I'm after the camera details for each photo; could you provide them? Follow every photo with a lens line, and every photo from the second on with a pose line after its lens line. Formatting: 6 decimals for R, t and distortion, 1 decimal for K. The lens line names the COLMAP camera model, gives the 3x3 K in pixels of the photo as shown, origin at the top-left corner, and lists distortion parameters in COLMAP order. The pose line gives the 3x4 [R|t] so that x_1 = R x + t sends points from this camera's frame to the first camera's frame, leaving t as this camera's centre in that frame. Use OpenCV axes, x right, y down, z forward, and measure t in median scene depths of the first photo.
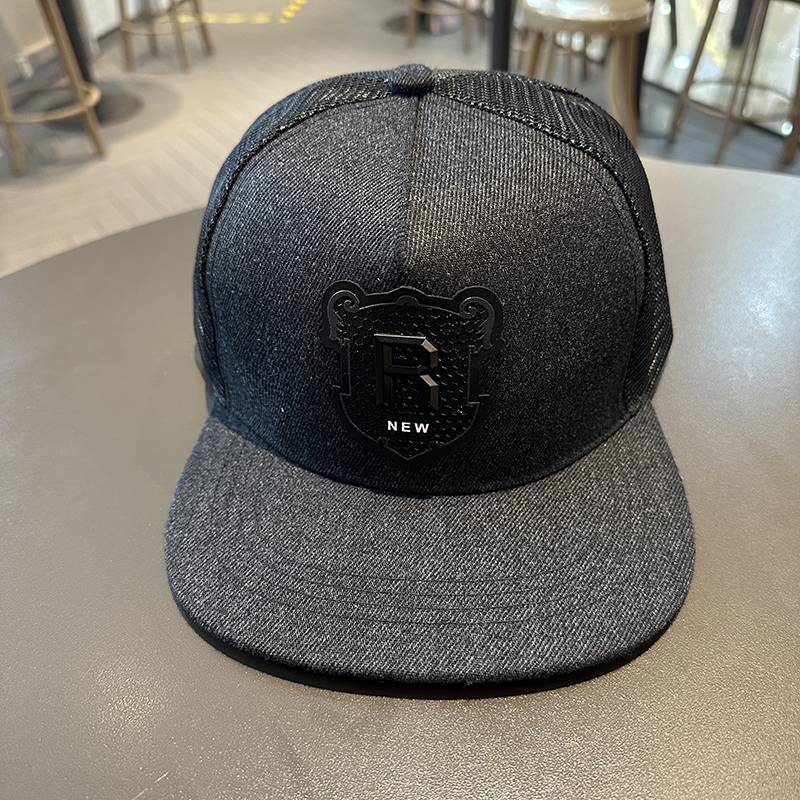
lens RADIAL K [[823.7, 0, 400.0], [0, 823.7, 400.0], [0, 0, 1]] dist [0.065657, -0.026831]
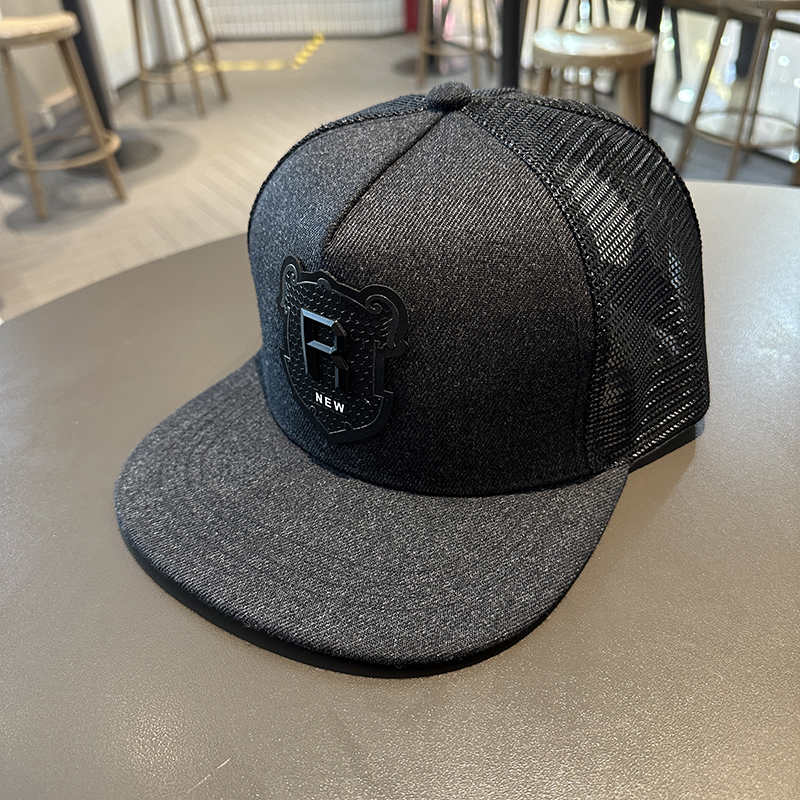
lens RADIAL K [[823.7, 0, 400.0], [0, 823.7, 400.0], [0, 0, 1]] dist [0.065657, -0.026831]
pose [[0.872818, 0.279158, -0.400324, 0.532434], [-0.290734, 0.956237, 0.032931, -0.034226], [0.391998, 0.087645, 0.915782, 0.038322]]
